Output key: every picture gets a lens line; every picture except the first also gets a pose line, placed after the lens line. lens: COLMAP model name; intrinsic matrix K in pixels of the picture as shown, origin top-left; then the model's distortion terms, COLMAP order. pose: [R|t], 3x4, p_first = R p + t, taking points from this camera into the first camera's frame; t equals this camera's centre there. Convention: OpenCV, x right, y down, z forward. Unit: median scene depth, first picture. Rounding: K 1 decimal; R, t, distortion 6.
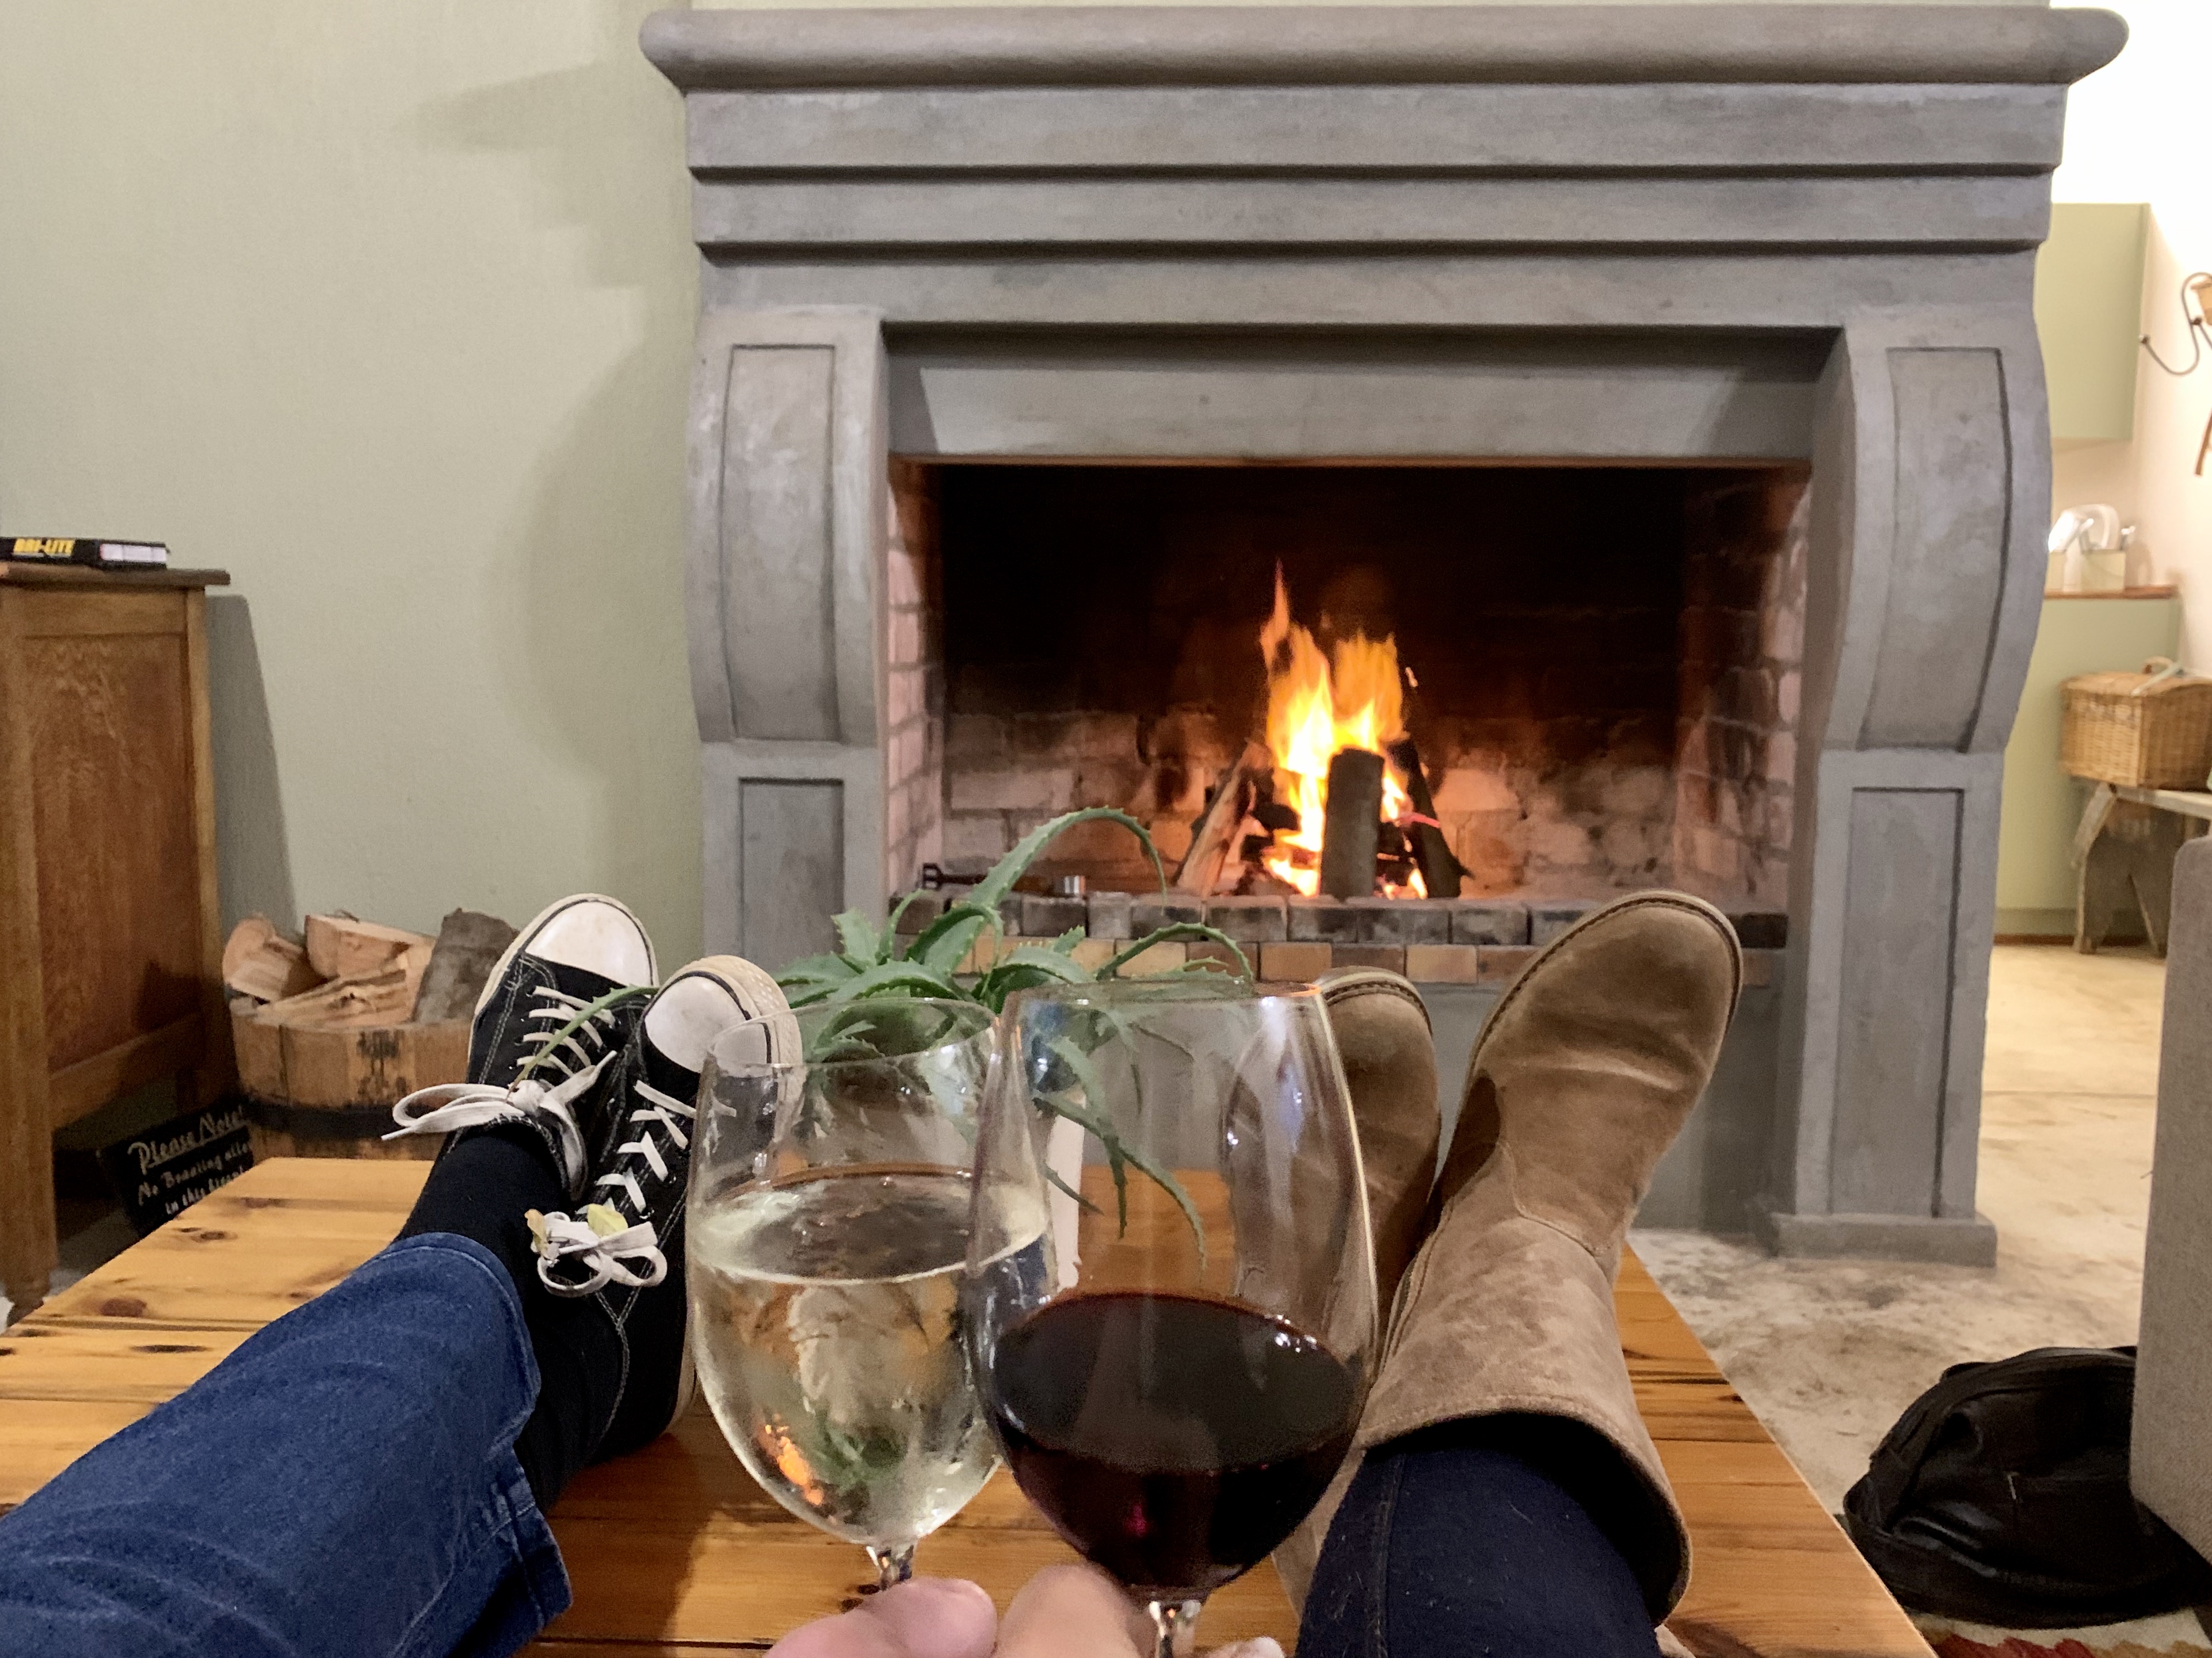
lens RADIAL K [[1730.9, 0, 1085.8], [0, 1730.9, 827.6], [0, 0, 1]] dist [0.048213, -0.060922]
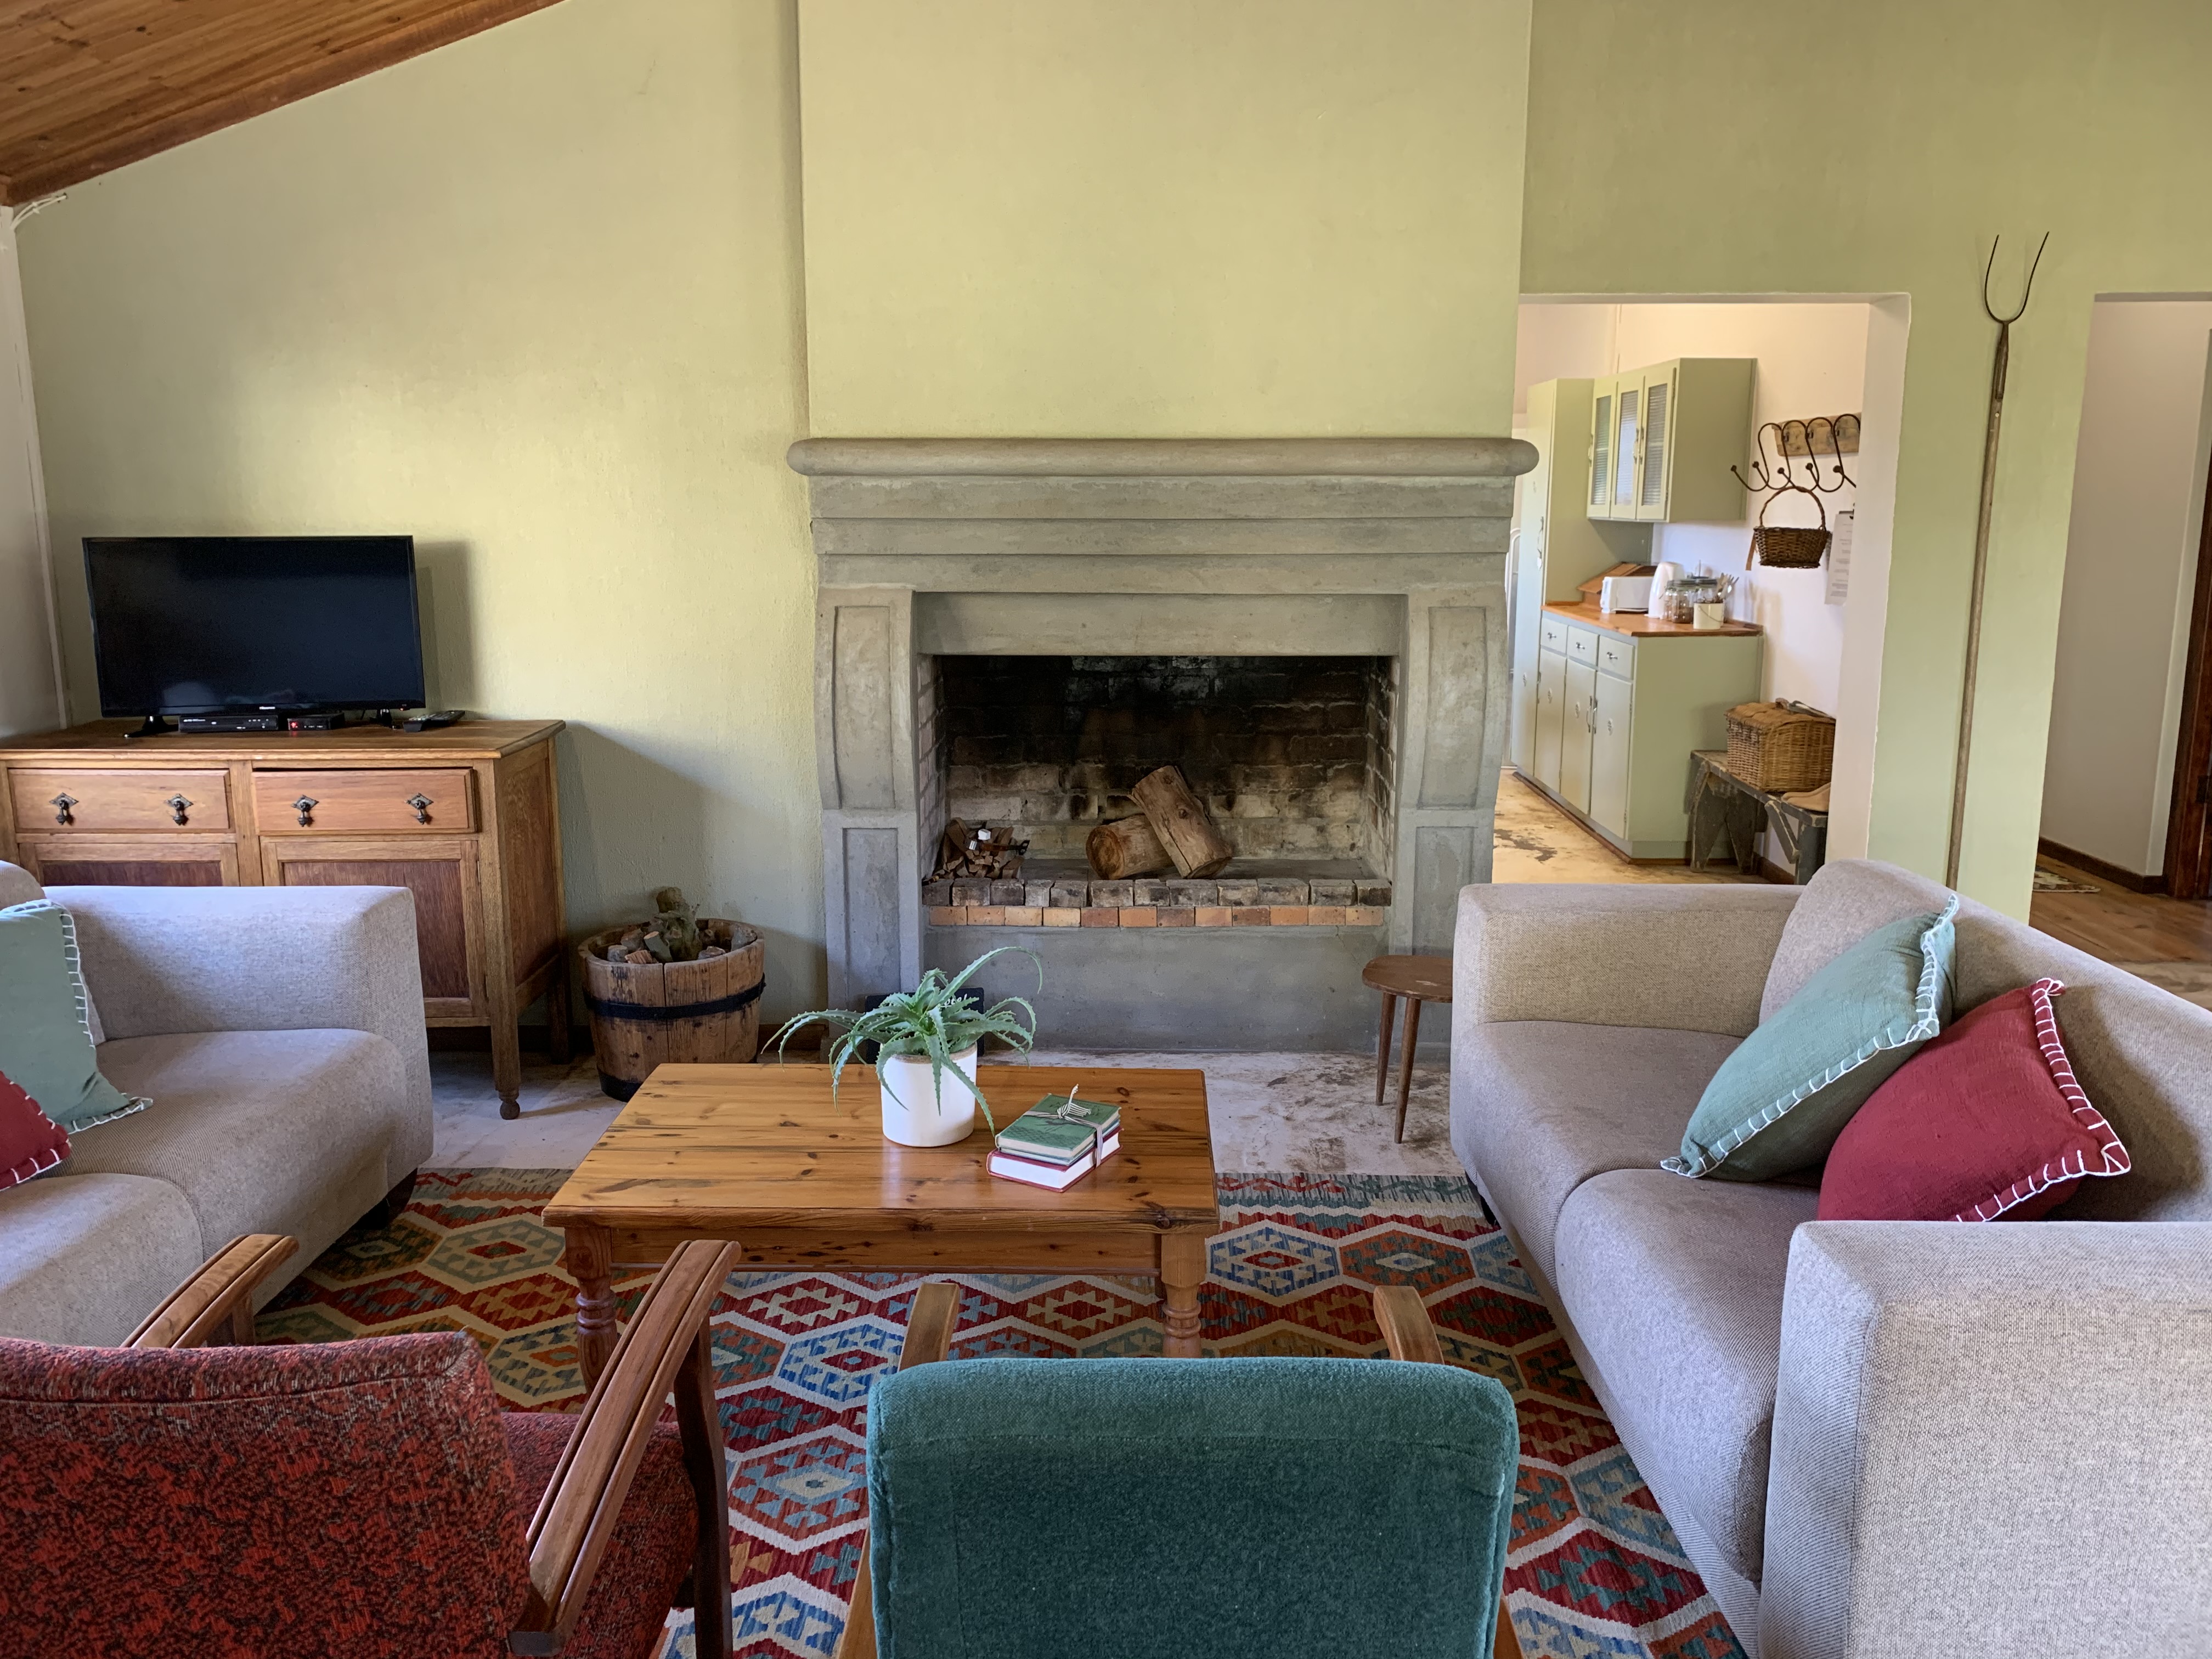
lens RADIAL K [[1731.1, 0, 1124.6], [0, 1731.1, 825.4], [0, 0, 1]] dist [0.048213, -0.060922]
pose [[0.999249, -0.015306, 0.035609, 0.041570], [0.012035, 0.995840, 0.090320, -0.199235], [-0.036844, -0.089823, 0.995276, -0.903521]]
